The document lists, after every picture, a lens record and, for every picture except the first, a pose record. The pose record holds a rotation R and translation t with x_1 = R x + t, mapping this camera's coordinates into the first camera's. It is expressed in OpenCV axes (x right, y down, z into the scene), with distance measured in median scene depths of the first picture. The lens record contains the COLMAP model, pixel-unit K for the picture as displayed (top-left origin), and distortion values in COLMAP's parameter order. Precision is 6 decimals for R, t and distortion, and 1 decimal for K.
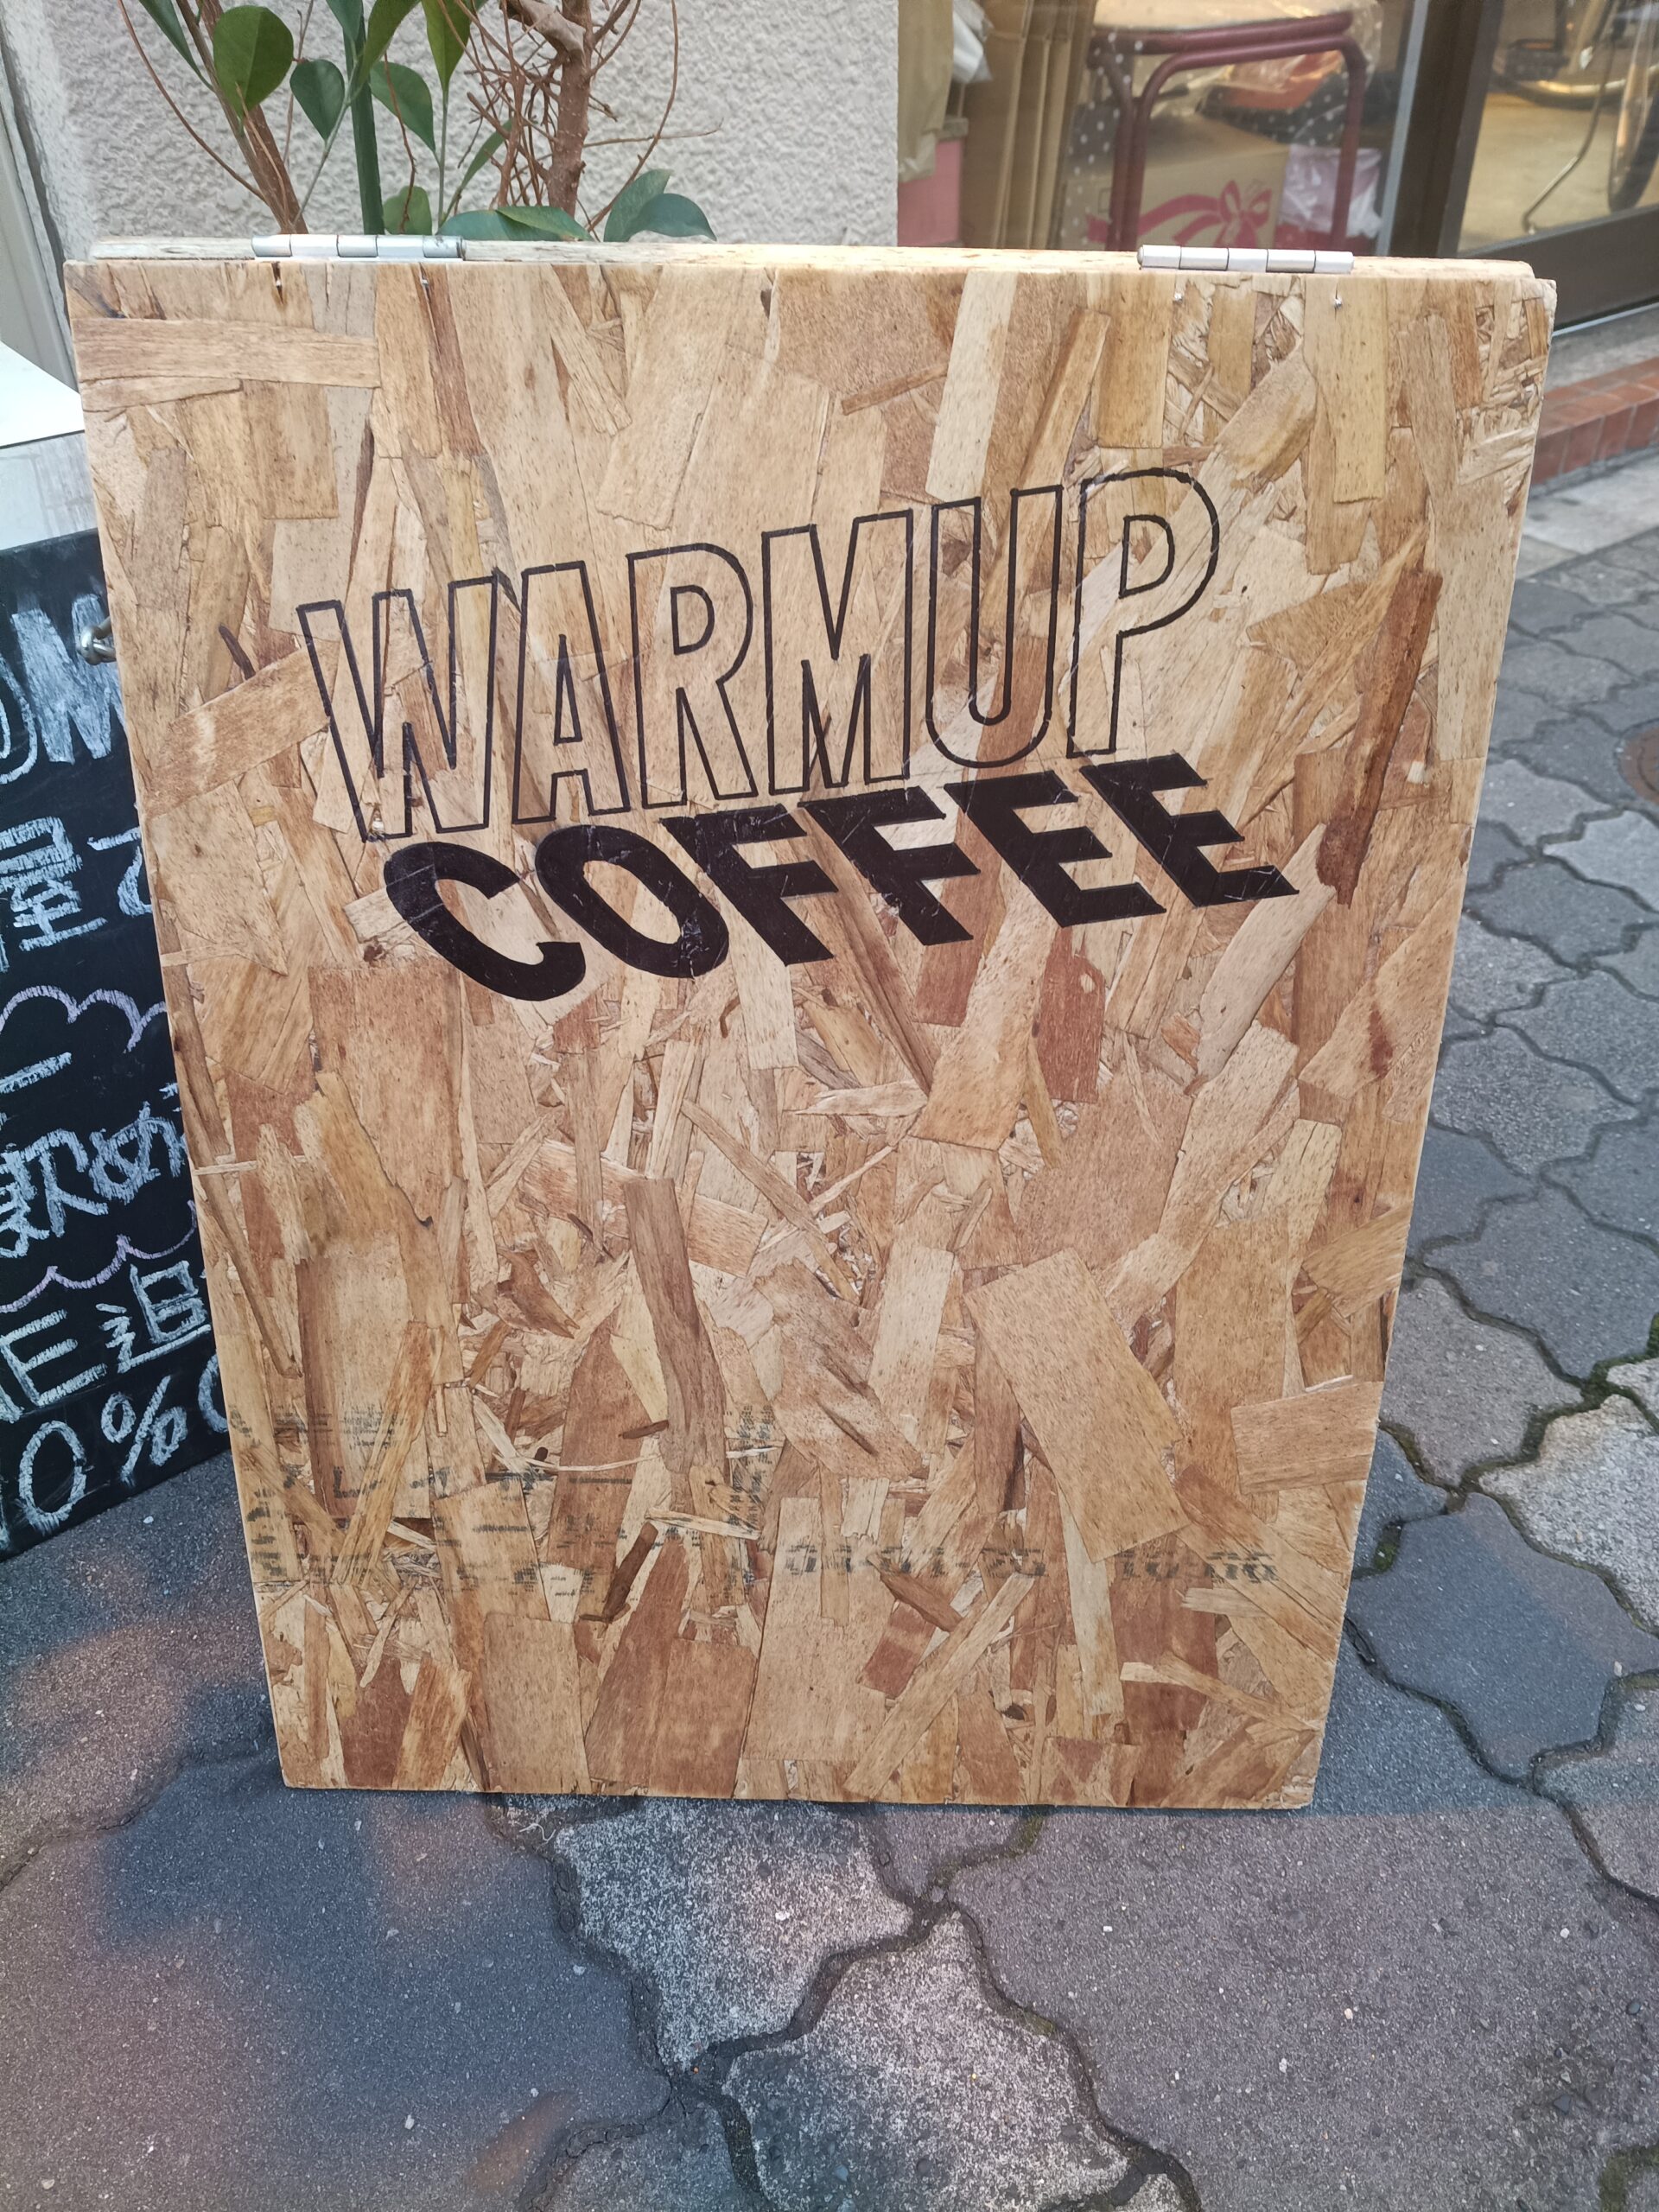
lens RADIAL K [[2397.4, 0, 829.5], [0, 2397.4, 1106.0], [0, 0, 1]] dist [0.019047, -0.005286]
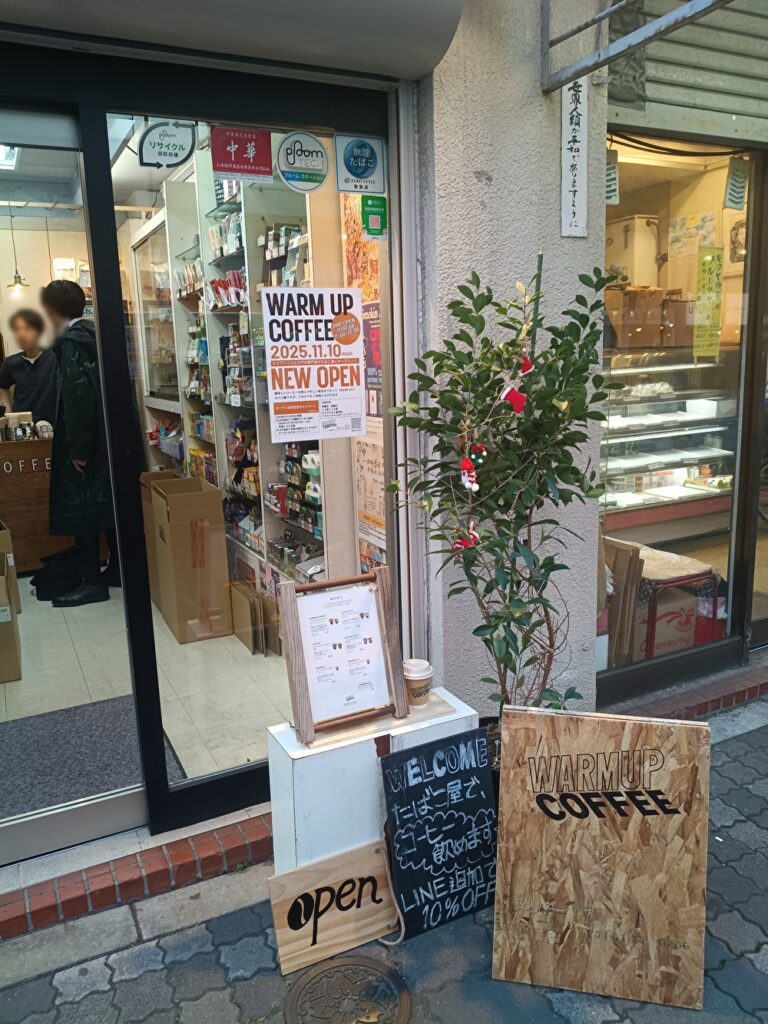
lens RADIAL K [[780.1, 0, 379.2], [0, 780.1, 509.7], [0, 0, 1]] dist [-0.003732, -0.003145]
pose [[0.974969, 0.004664, -0.222290, -0.118329], [-0.097354, 0.907798, -0.407953, 0.091002], [0.199892, 0.419382, 0.885529, -1.193779]]
